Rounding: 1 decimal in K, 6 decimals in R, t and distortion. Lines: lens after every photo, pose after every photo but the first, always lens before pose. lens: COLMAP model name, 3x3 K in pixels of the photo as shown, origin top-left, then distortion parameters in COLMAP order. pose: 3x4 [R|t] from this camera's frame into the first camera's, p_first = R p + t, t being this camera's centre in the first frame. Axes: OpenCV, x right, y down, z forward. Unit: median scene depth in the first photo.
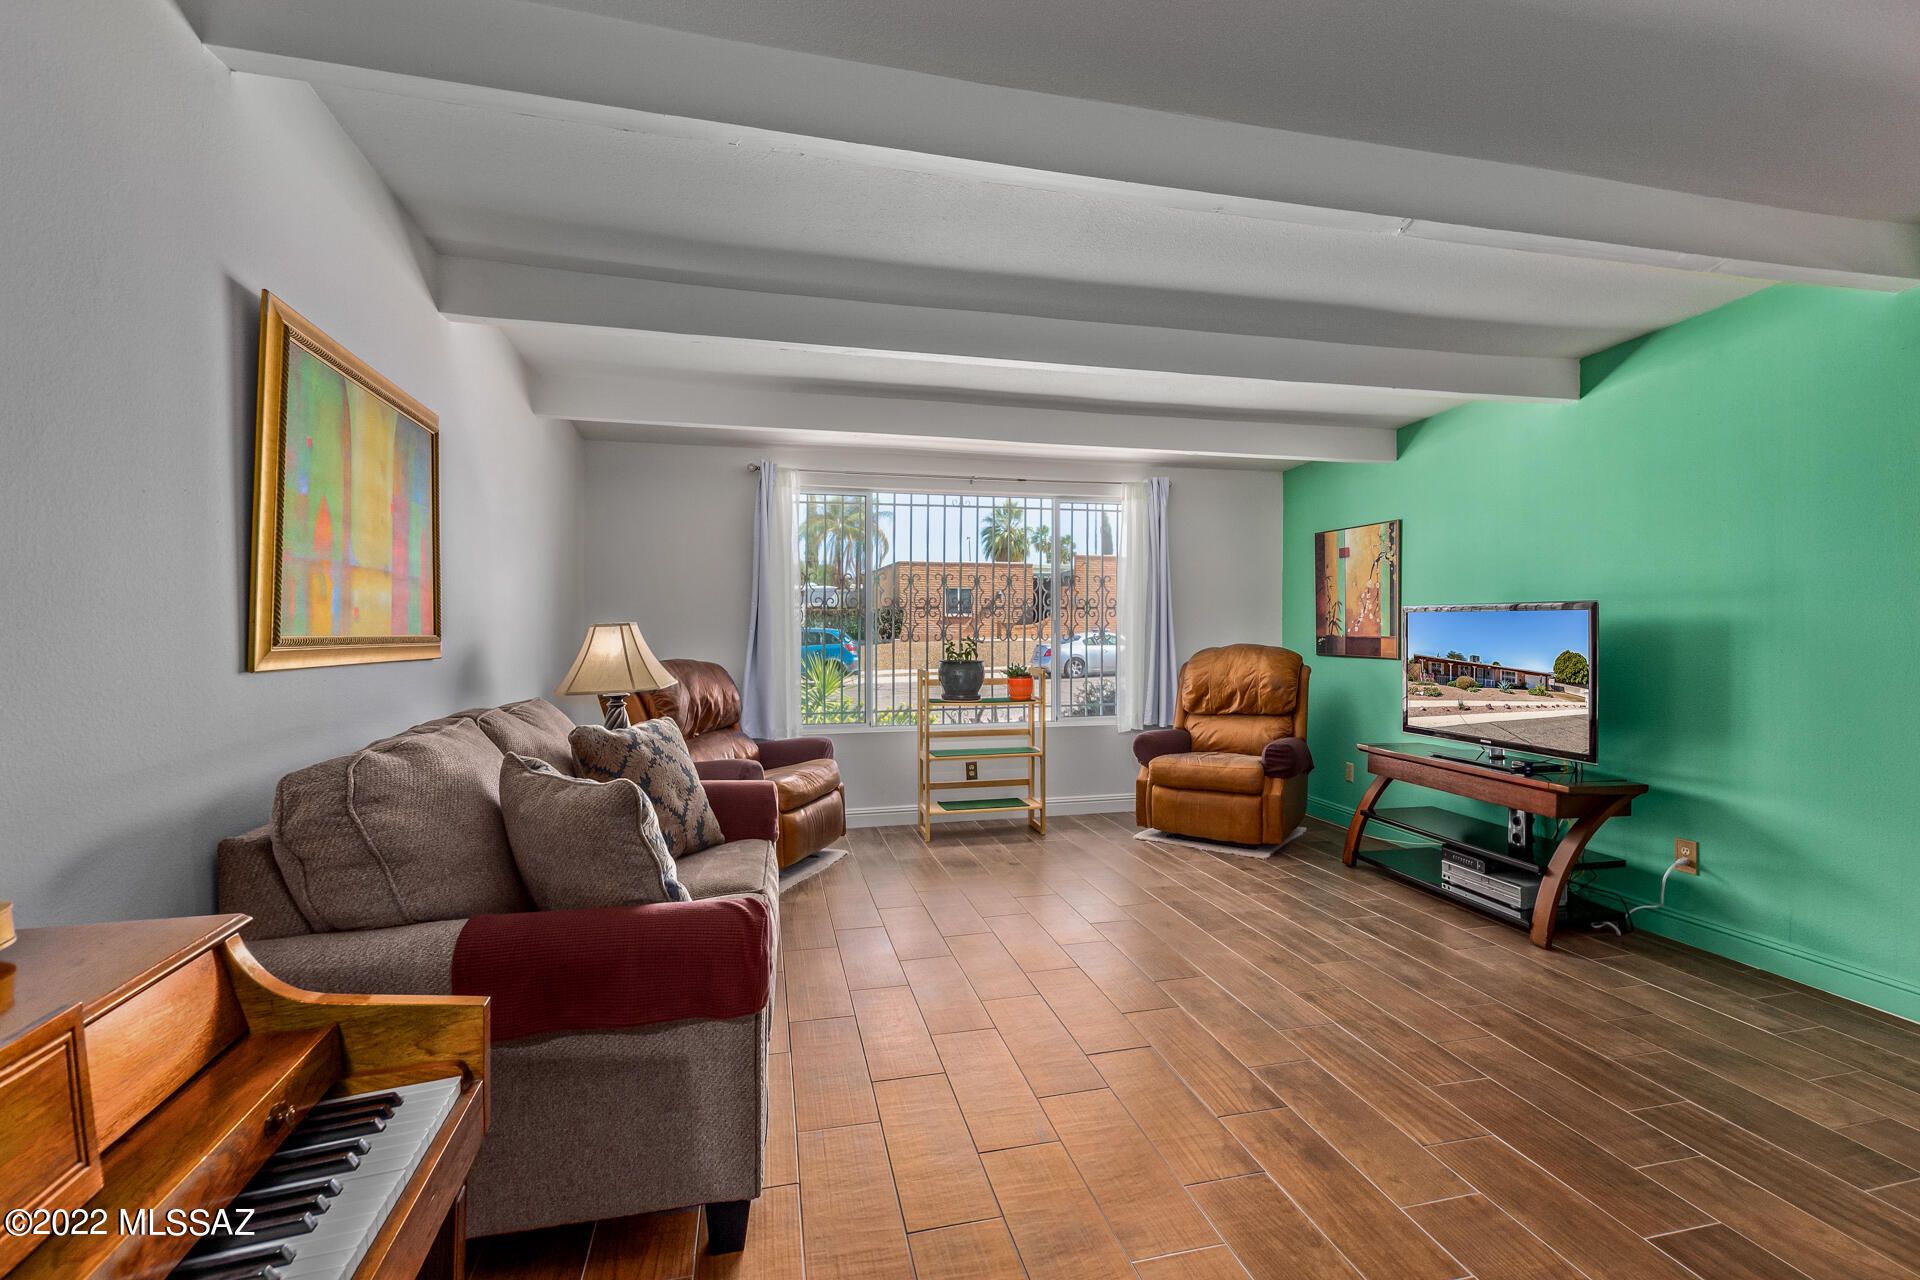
lens RADIAL K [[878.6, 0, 1004.5], [0, 878.6, 621.0], [0, 0, 1]] dist [0.001730, -0.001126]
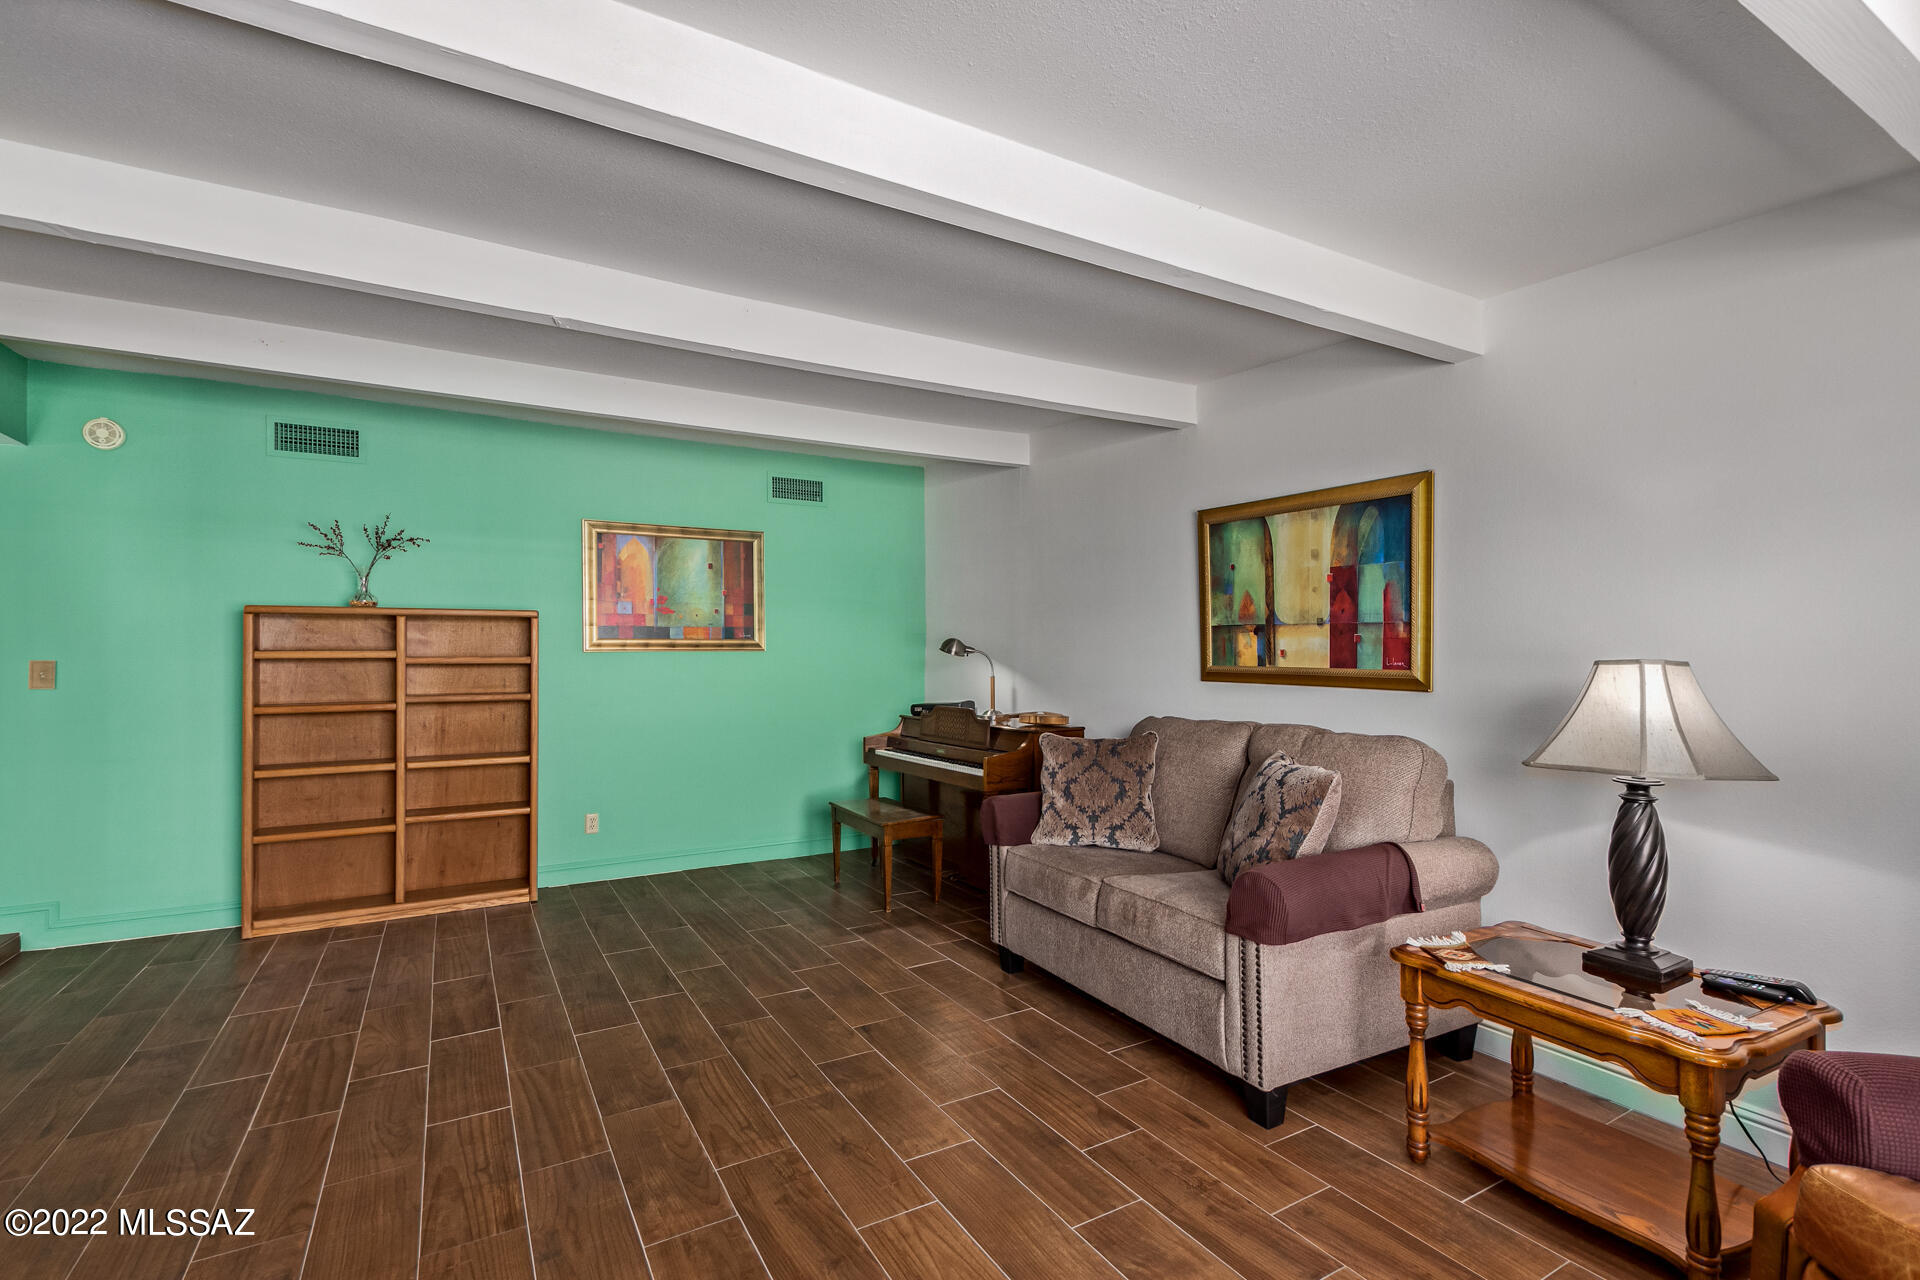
lens RADIAL K [[878.6, 0, 952.4], [0, 878.6, 645.6], [0, 0, 1]] dist [0.001730, -0.001126]
pose [[-0.969432, 0.001456, -0.245355, 0.103854], [0.004250, 0.999932, -0.010857, -0.001272], [0.245323, -0.011568, -0.969372, 0.983133]]
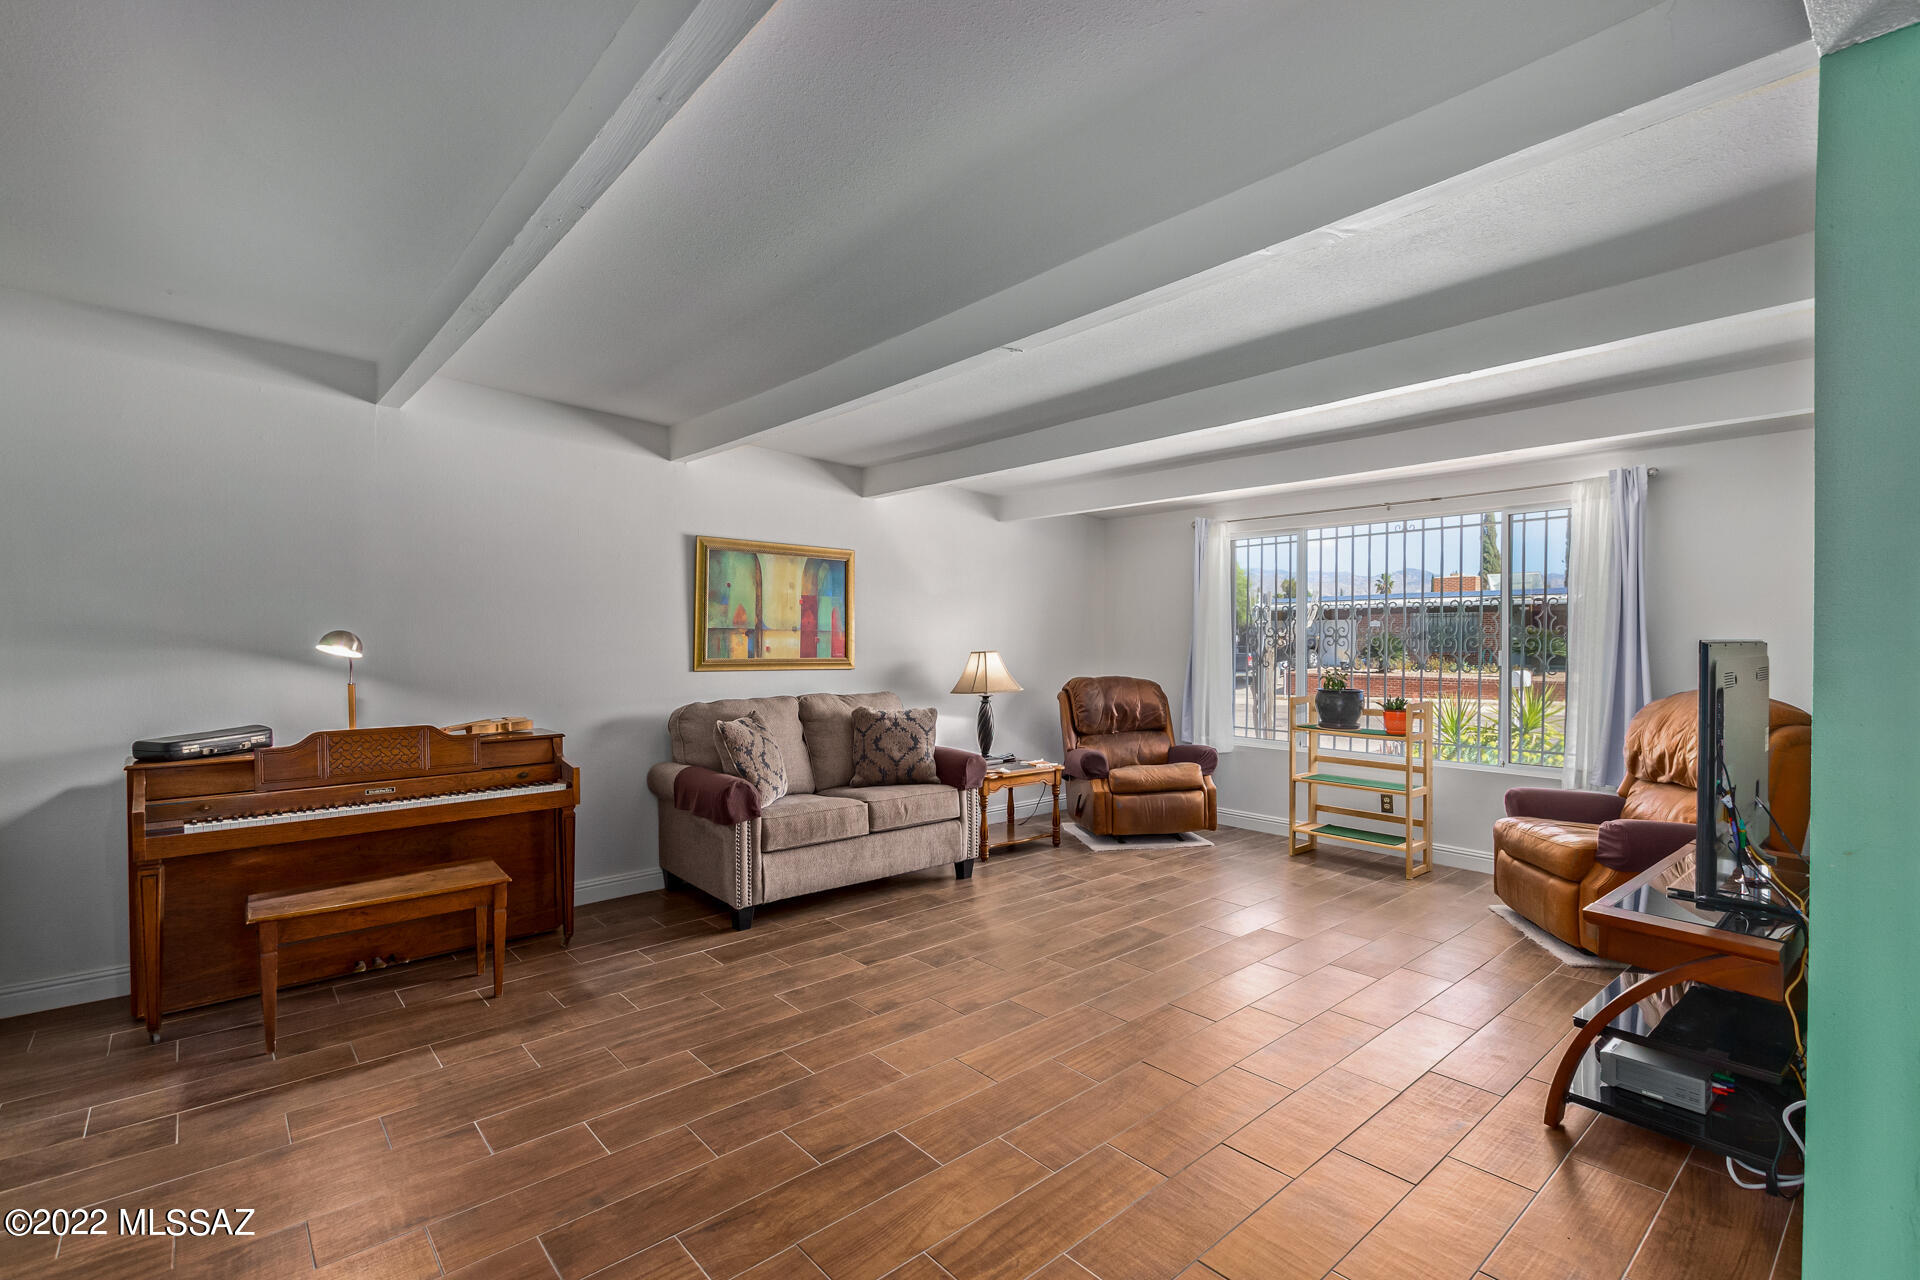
lens RADIAL K [[878.6, 0, 990.8], [0, 878.6, 629.9], [0, 0, 1]] dist [0.001730, -0.001126]
pose [[0.448880, -0.006284, -0.893570, 0.687745], [-0.001283, 0.999970, -0.007677, -0.015729], [0.893591, 0.004592, 0.448858, 0.179645]]
